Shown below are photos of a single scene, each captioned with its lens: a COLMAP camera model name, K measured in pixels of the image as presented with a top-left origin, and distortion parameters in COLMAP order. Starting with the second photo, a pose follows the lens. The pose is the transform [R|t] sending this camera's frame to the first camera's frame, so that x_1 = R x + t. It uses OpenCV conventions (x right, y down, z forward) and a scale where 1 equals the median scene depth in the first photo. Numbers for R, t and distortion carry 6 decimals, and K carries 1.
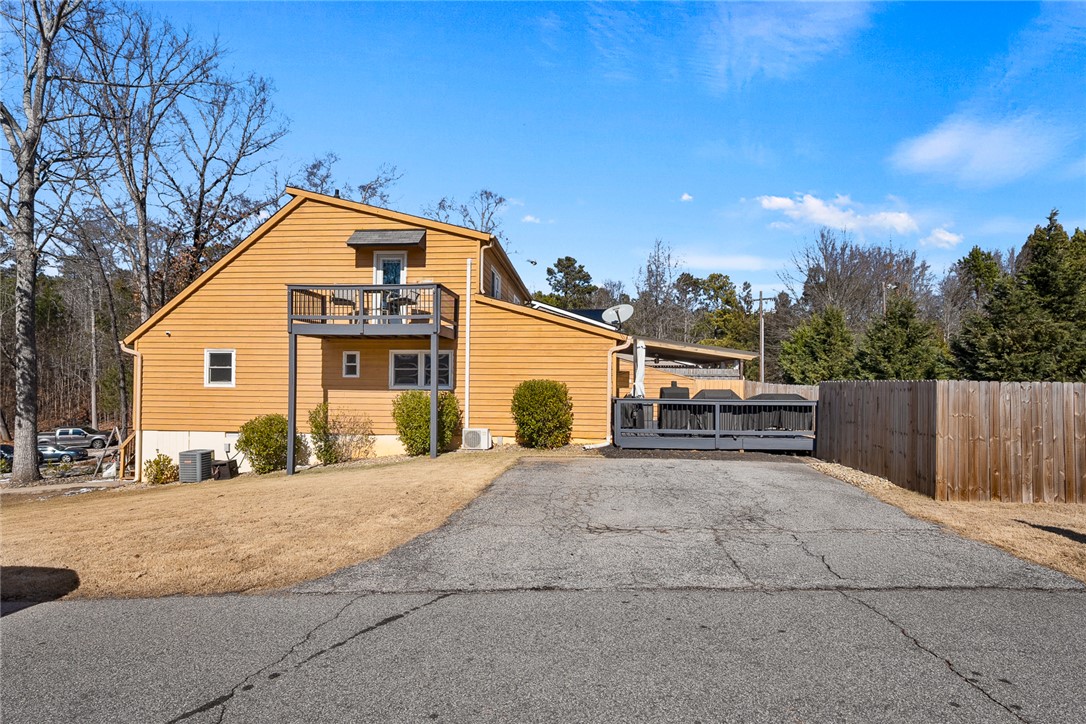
lens RADIAL K [[555.4, 0, 541.5], [0, 555.4, 391.4], [0, 0, 1]] dist [-0.007782, 0.001389]
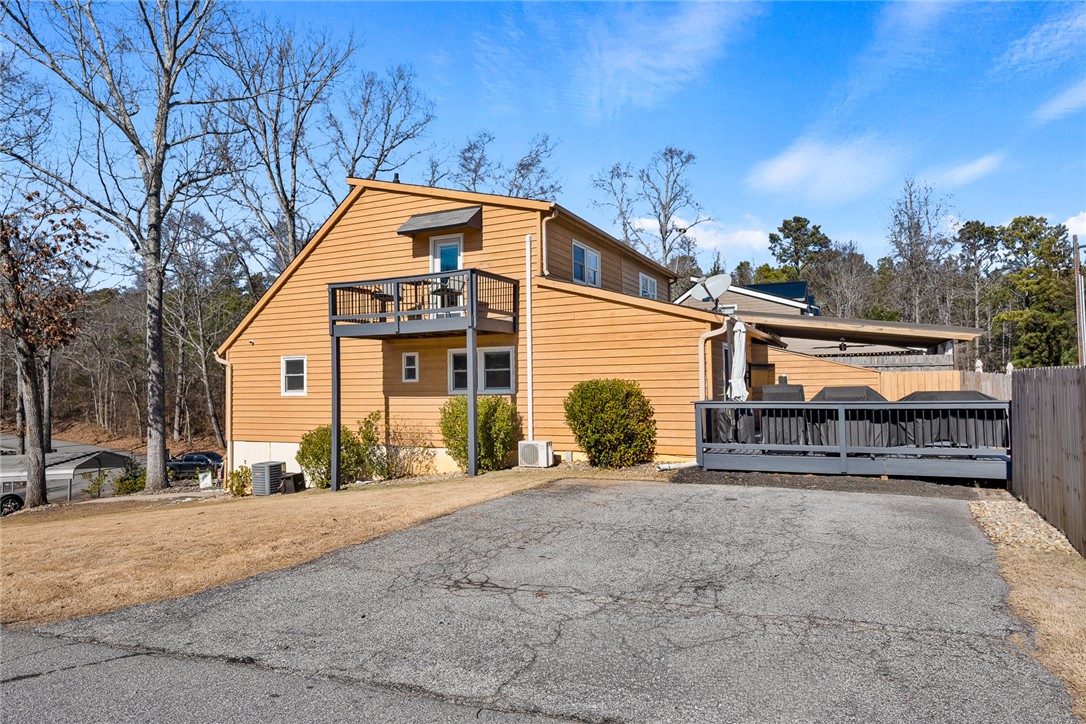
lens RADIAL K [[661.0, 0, 545.2], [0, 661.0, 376.4], [0, 0, 1]] dist [0.000010, 0.000768]
pose [[0.935068, -0.028441, -0.353325, 0.234399], [0.019578, 0.999398, -0.028633, -0.000104], [0.353926, 0.019857, 0.935062, 0.094430]]
